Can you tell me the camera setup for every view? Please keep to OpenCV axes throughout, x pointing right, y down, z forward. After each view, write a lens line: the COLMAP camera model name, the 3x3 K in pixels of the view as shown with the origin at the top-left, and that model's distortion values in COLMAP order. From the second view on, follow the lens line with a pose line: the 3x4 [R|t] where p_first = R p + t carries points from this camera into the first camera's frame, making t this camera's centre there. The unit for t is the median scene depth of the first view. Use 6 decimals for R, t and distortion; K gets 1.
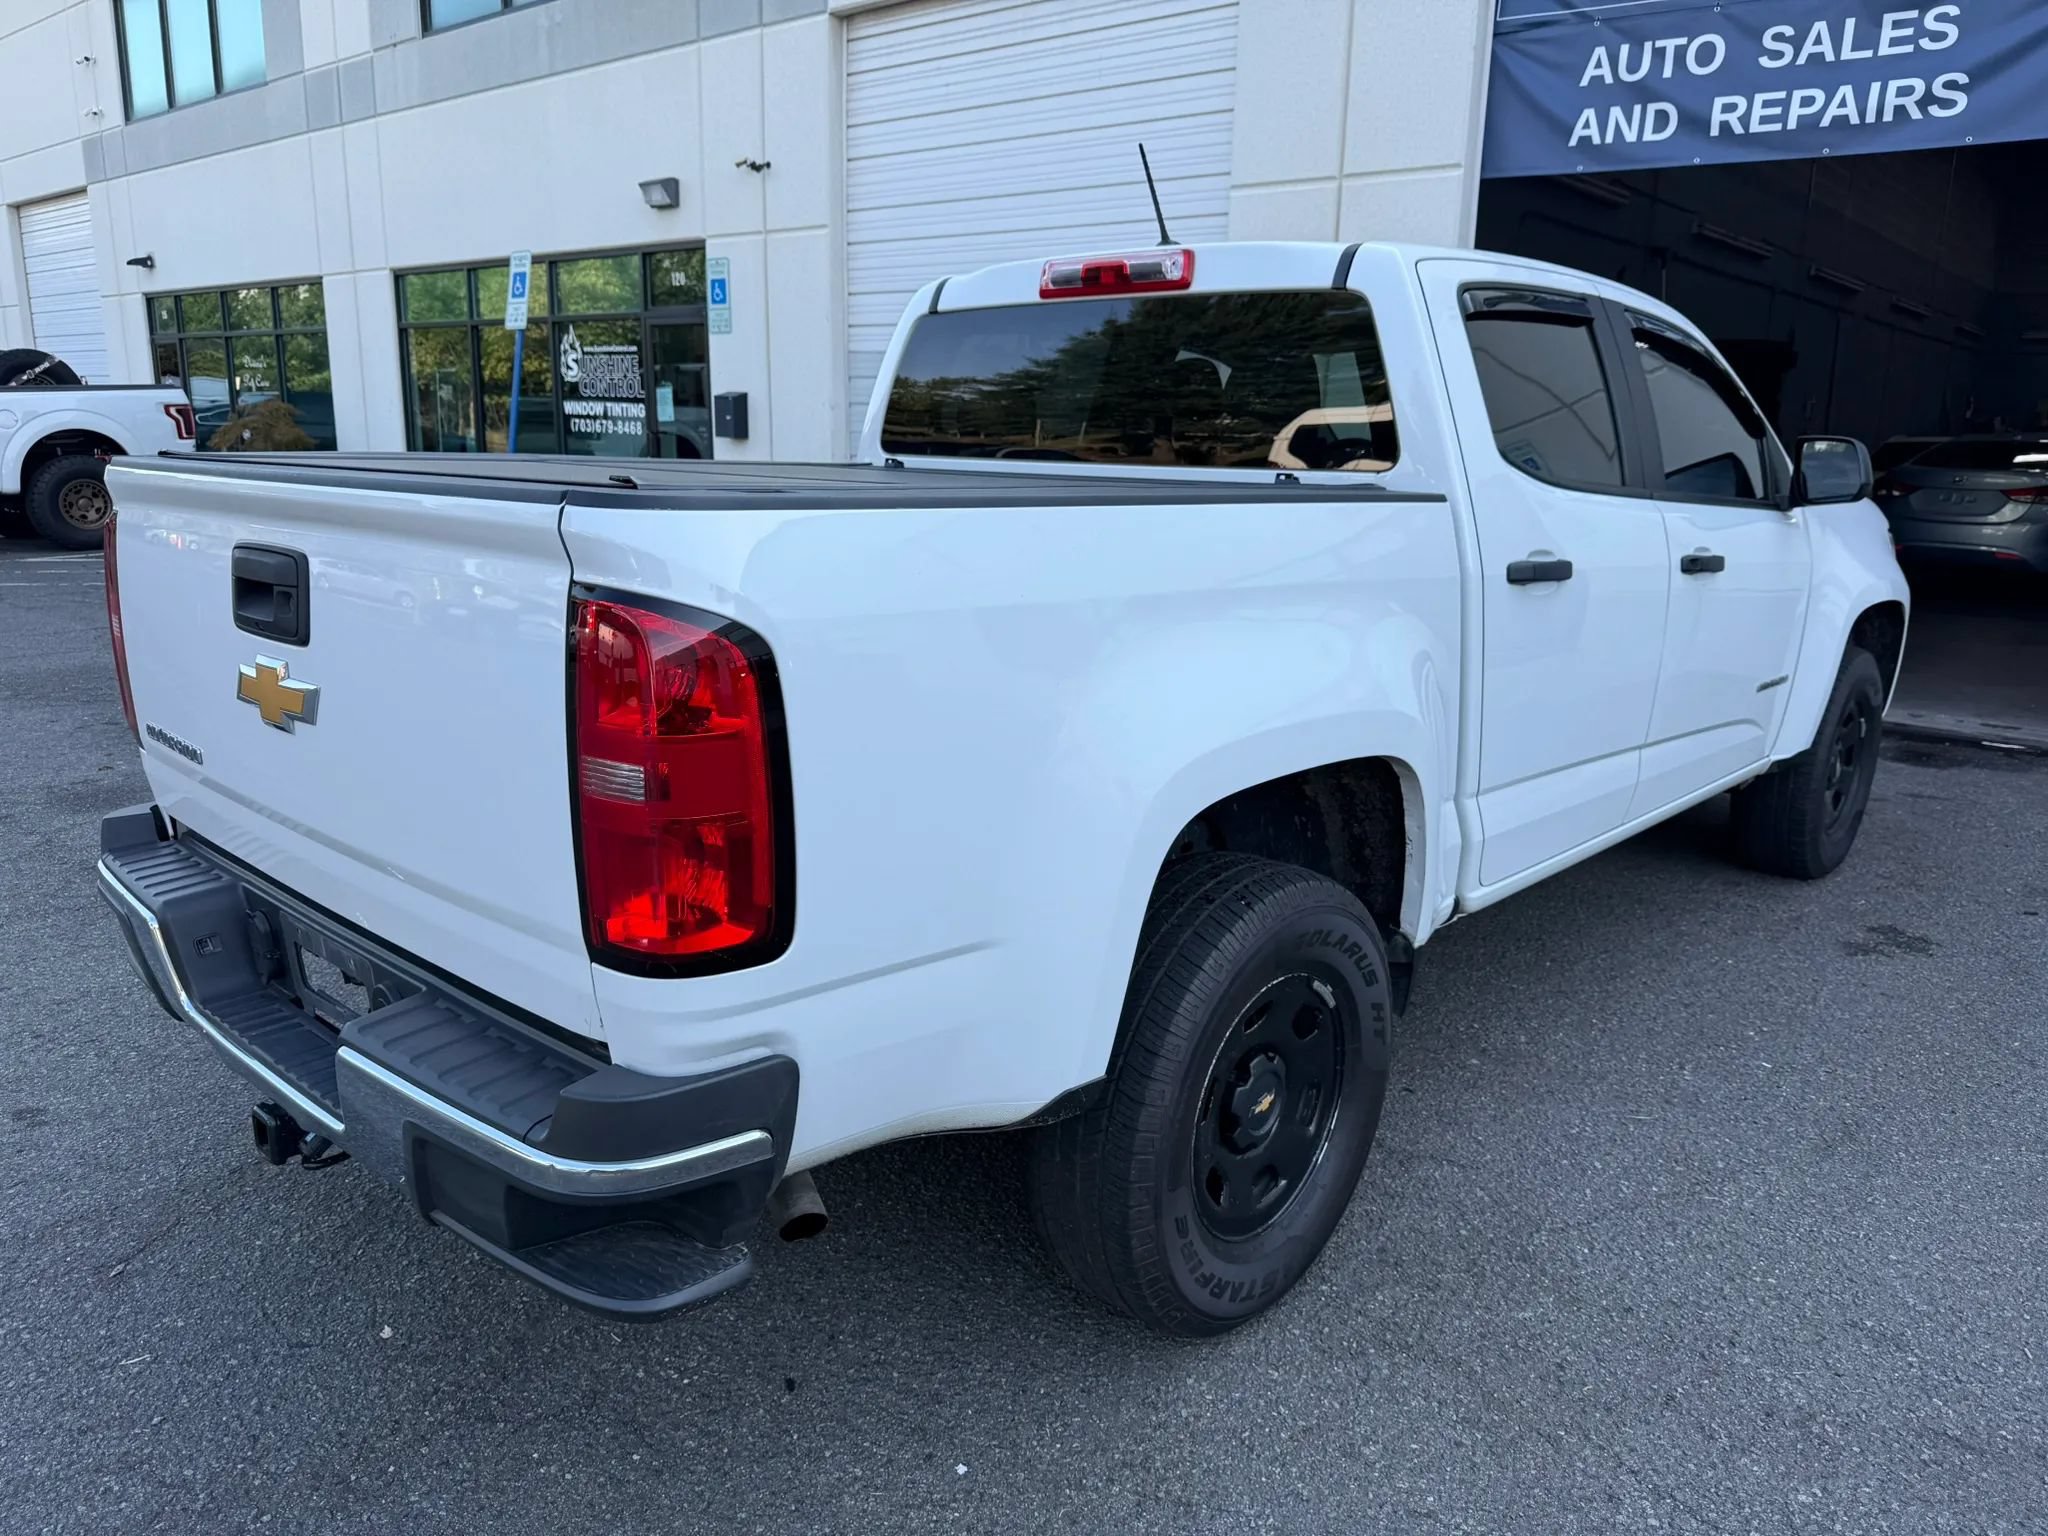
lens RADIAL K [[1436.8, 0, 1032.7], [0, 1436.8, 759.9], [0, 0, 1]] dist [0.002033, -0.008295]
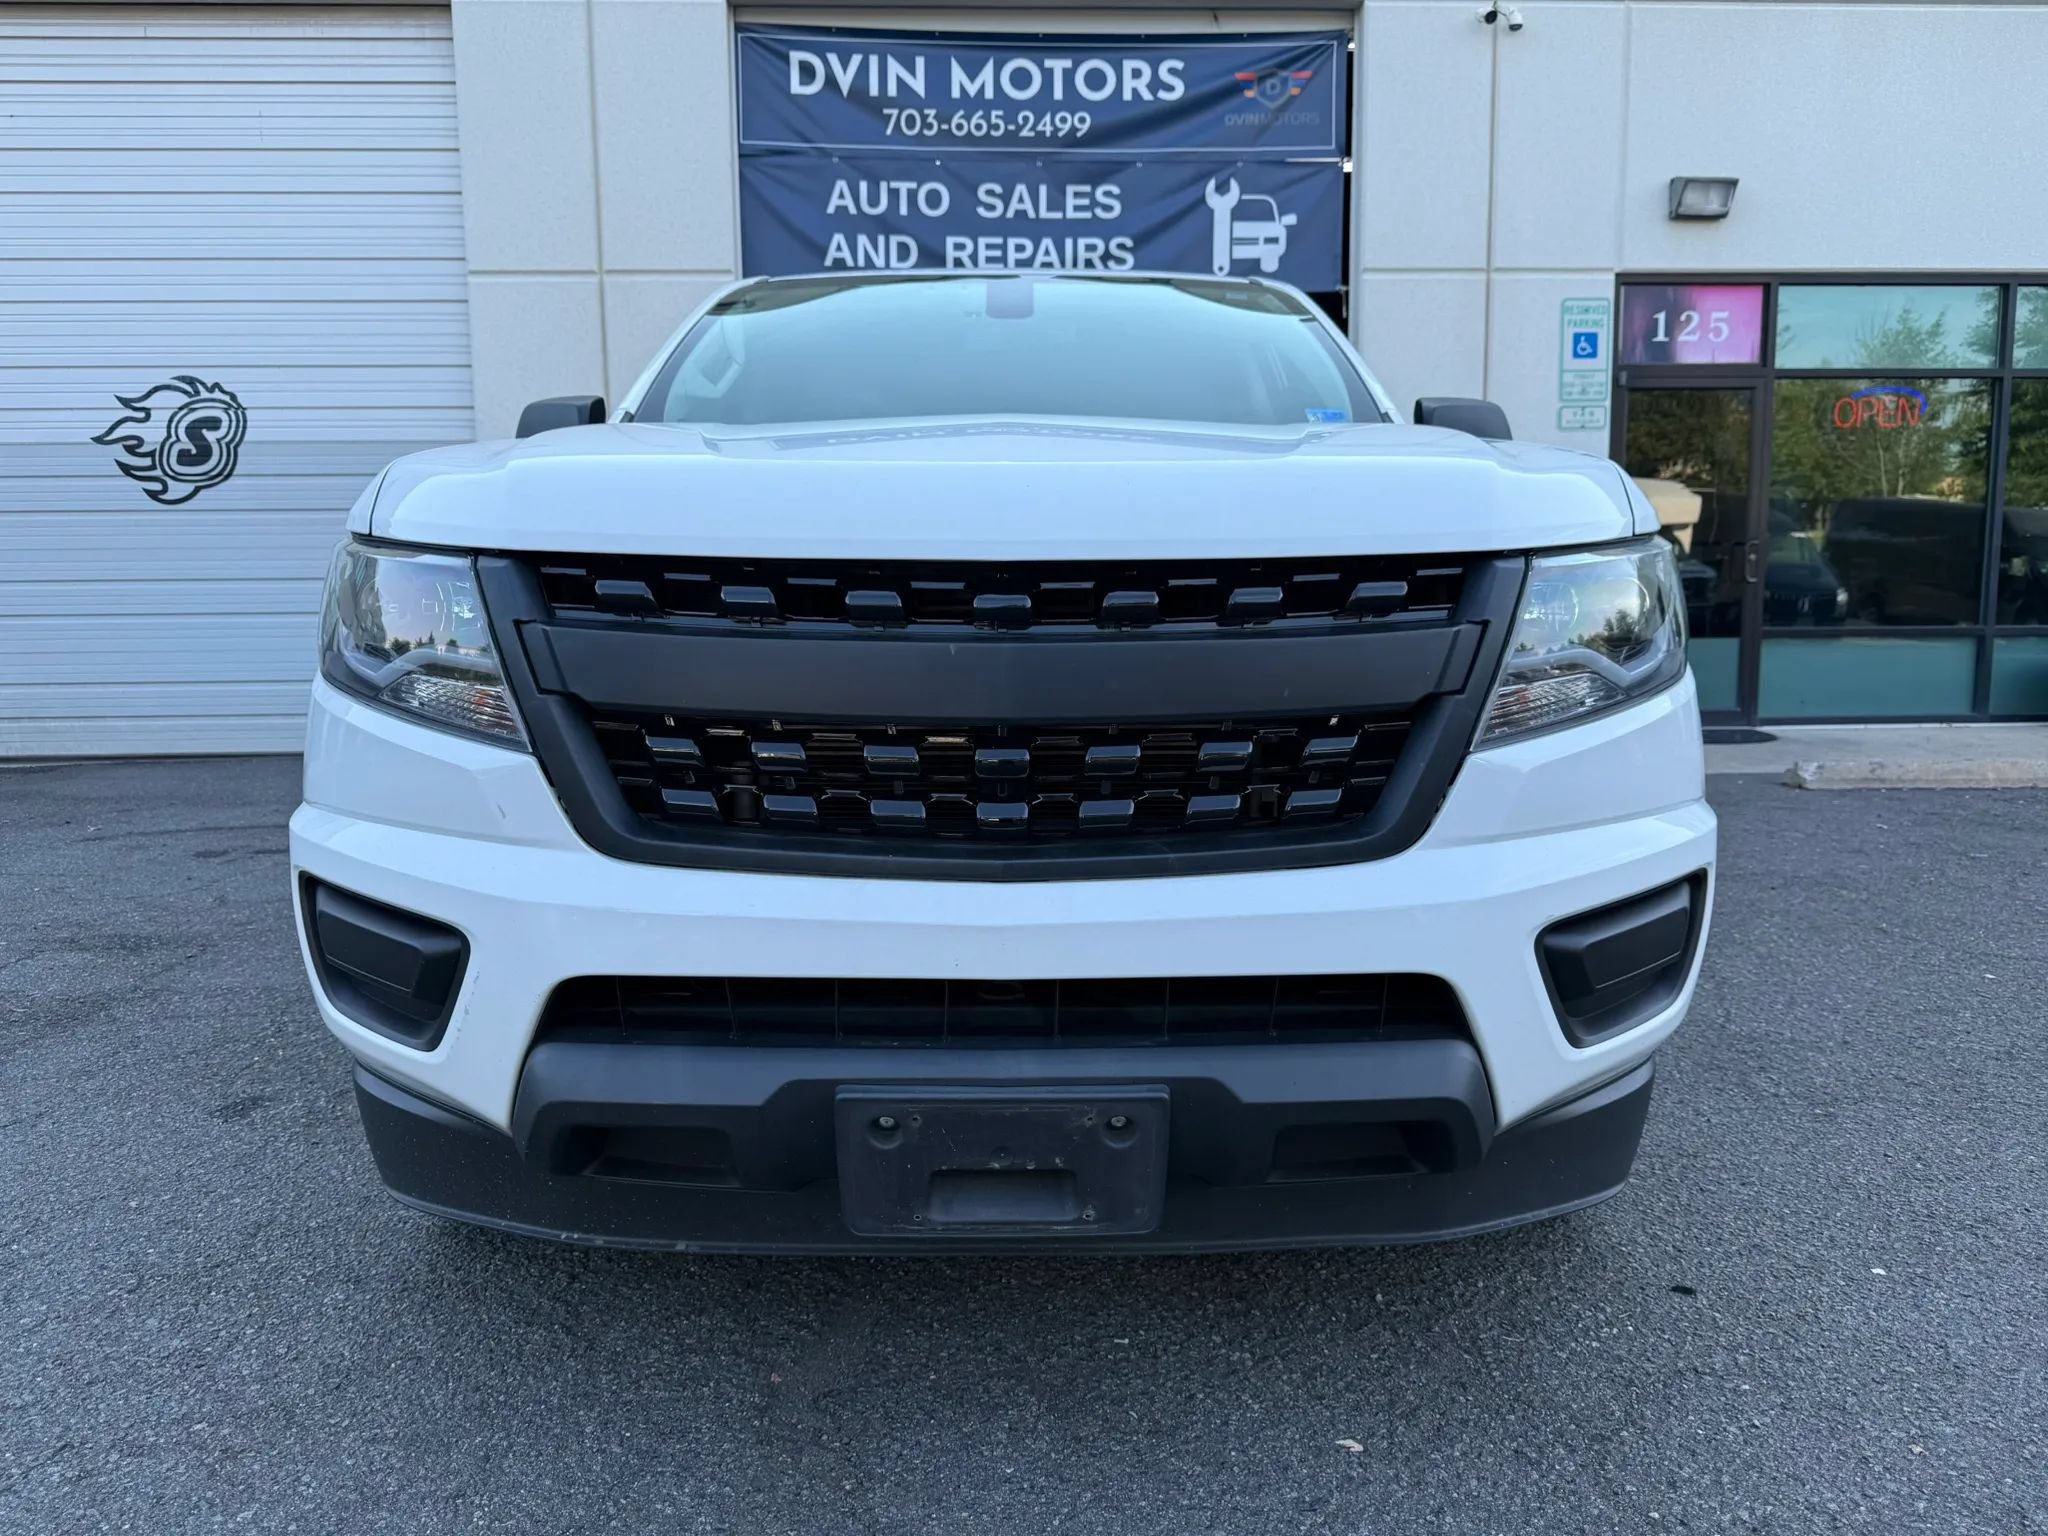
lens RADIAL K [[1436.8, 0, 1024.4], [0, 1436.8, 767.3], [0, 0, 1]] dist [0.002033, -0.008295]
pose [[0.734547, -0.121993, 0.667501, -0.306347], [0.184827, 0.982482, -0.023832, 0.003228], [-0.652901, 0.140878, 0.744227, 0.145262]]
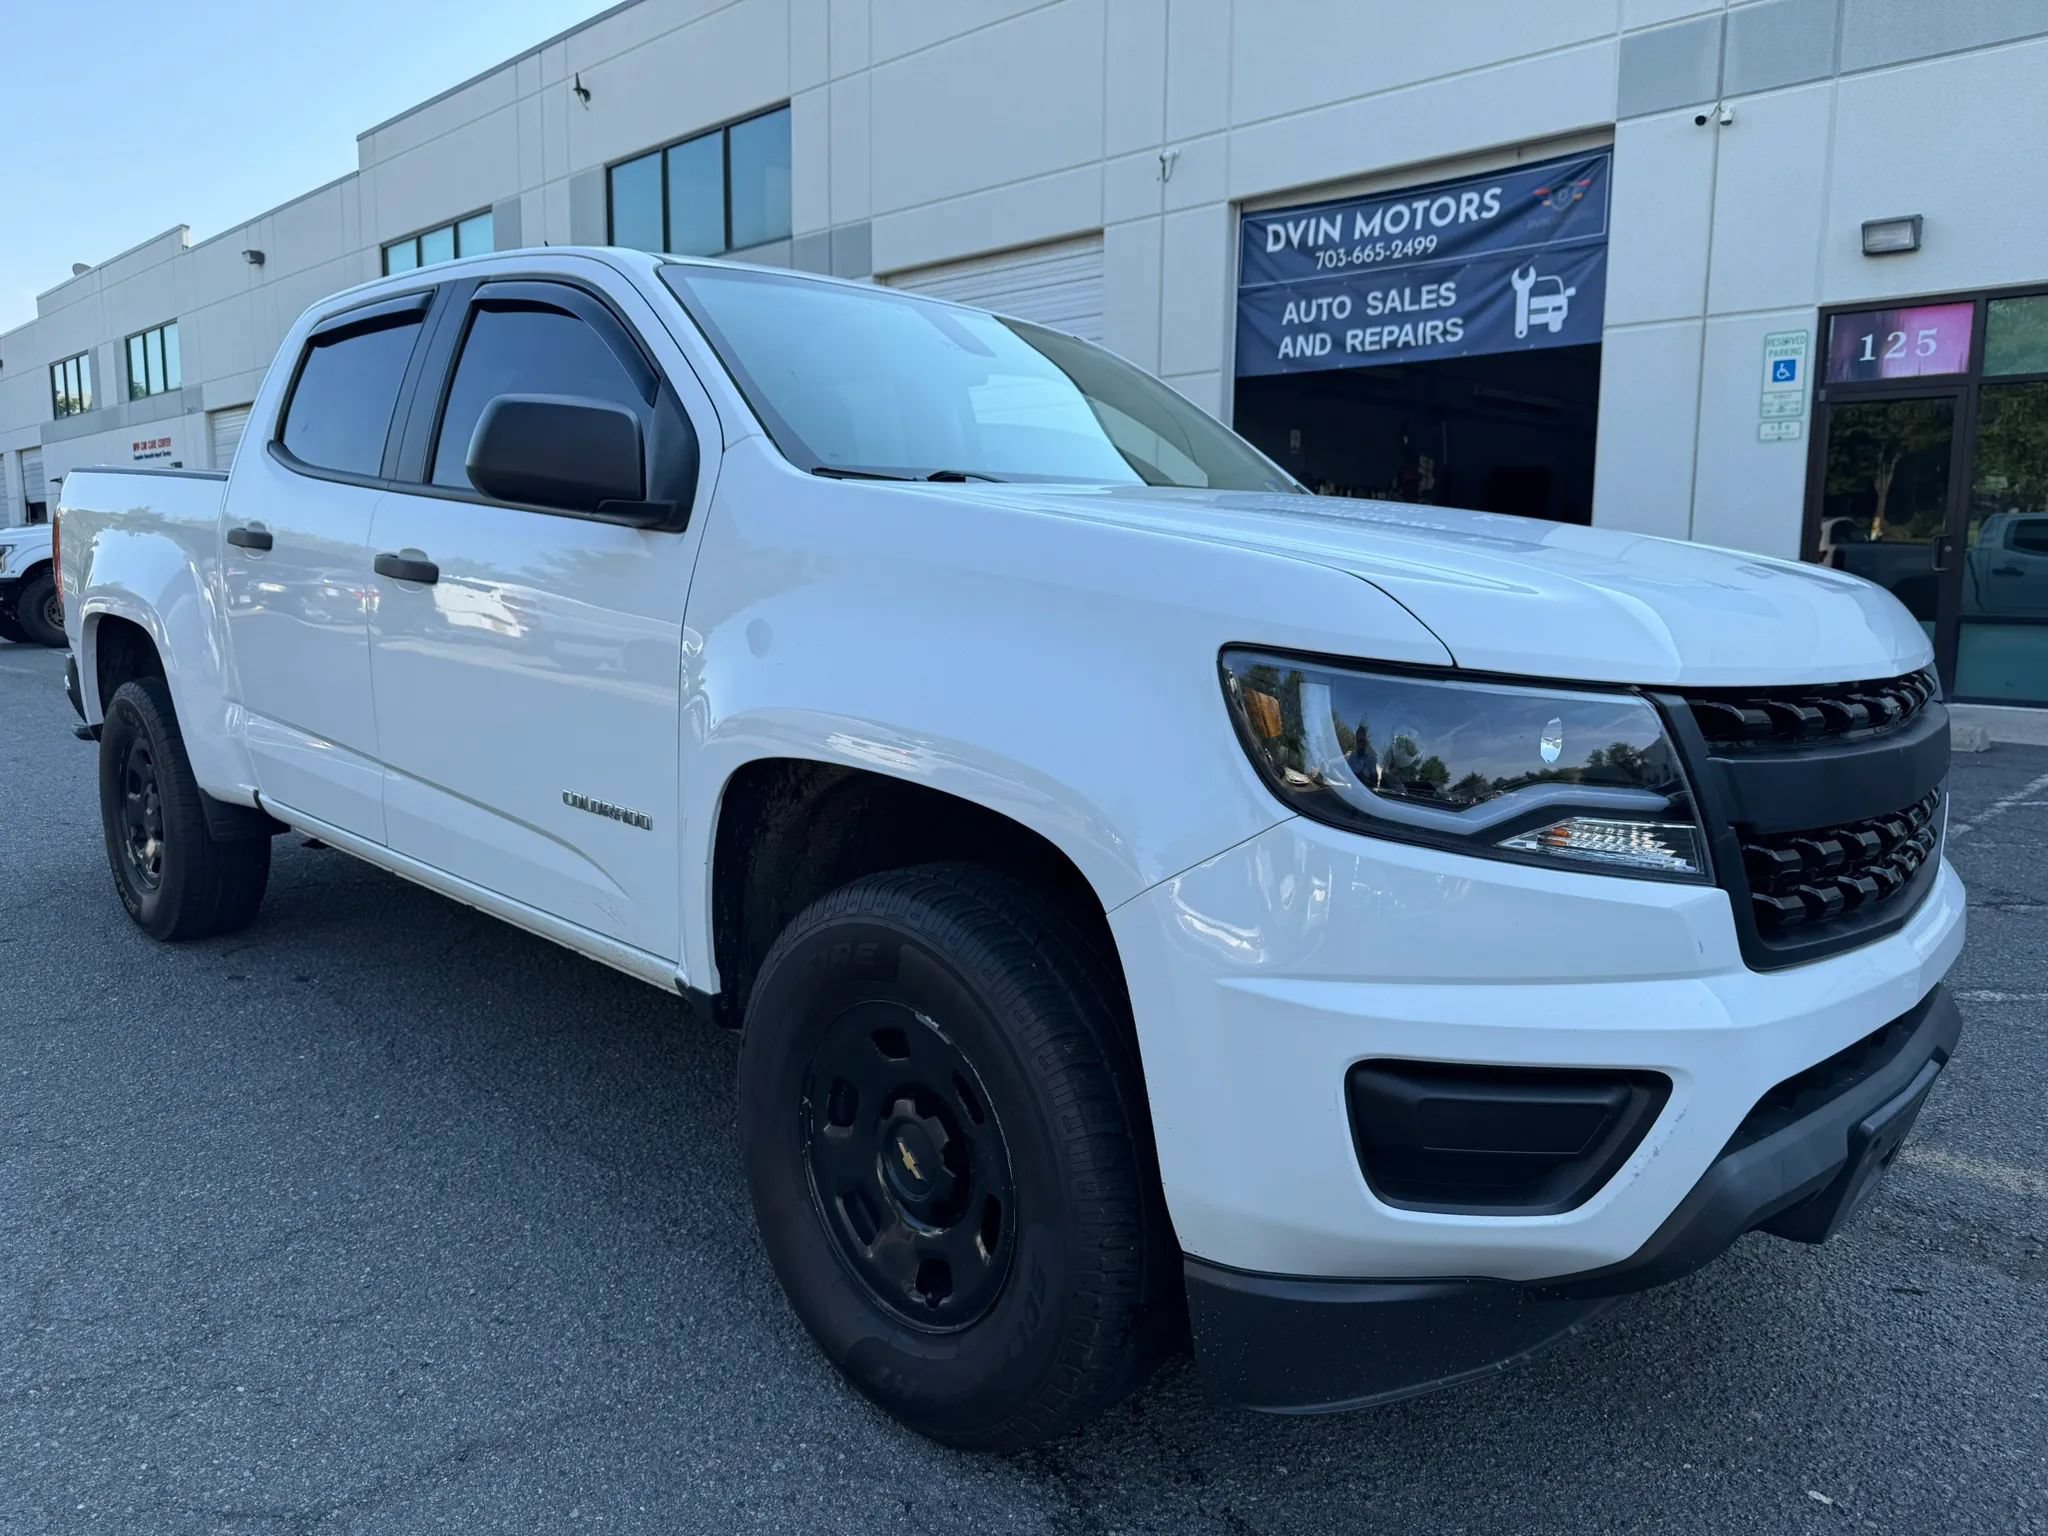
lens RADIAL K [[1436.8, 0, 1016.7], [0, 1436.8, 786.4], [0, 0, 1]] dist [0.002033, -0.008295]
pose [[0.996727, -0.003817, -0.080754, 0.205037], [-0.002457, 0.996993, -0.077448, 0.233512], [0.080806, 0.077393, 0.993721, -0.737578]]
